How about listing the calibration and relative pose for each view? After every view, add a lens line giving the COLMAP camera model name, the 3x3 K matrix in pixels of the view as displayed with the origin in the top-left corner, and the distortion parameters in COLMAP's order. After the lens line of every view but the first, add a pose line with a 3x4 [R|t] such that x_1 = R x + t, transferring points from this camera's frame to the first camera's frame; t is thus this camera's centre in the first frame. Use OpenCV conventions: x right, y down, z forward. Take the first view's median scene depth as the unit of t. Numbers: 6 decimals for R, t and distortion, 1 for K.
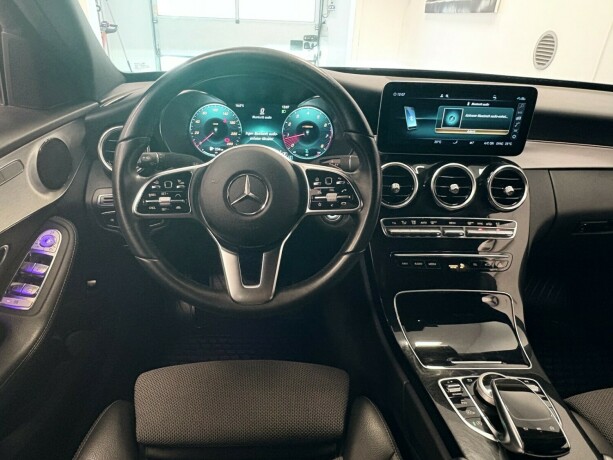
lens RADIAL K [[399.7, 0, 306.5], [0, 399.7, 230.0], [0, 0, 1]] dist [-0.000507, 0.001171]
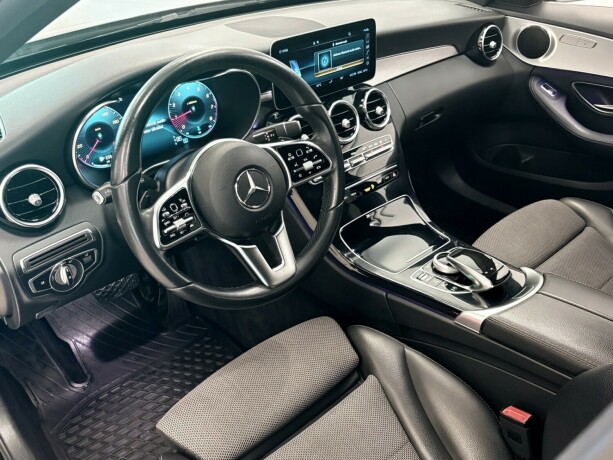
lens RADIAL K [[580.4, 0, 306.5], [0, 580.4, 230.0], [0, 0, 1]] dist [0.015817, 0.000613]
pose [[0.772146, -0.380711, 0.508773, -0.767975], [0.328354, 0.924526, 0.193484, -0.211660], [-0.544035, 0.017660, 0.838876, -0.333152]]
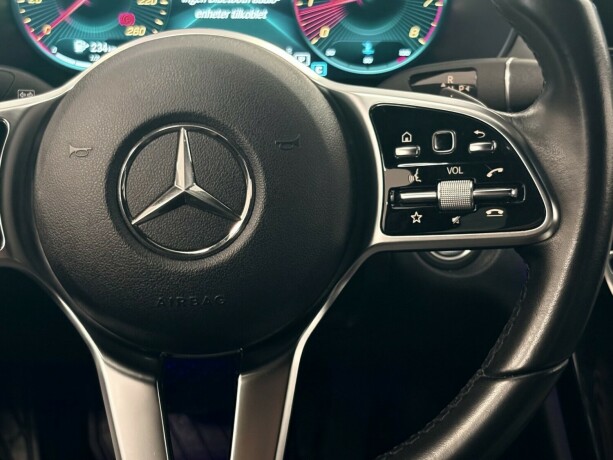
lens RADIAL K [[1073.6, 0, 324.2], [0, 1073.6, 230.6], [0, 0, 1]] dist [0.232831, -1.014288]
pose [[0.999306, -0.015495, -0.033876, -0.009765], [0.014488, 0.999452, -0.029753, -0.027299], [0.034319, 0.029242, 0.998983, 0.145001]]
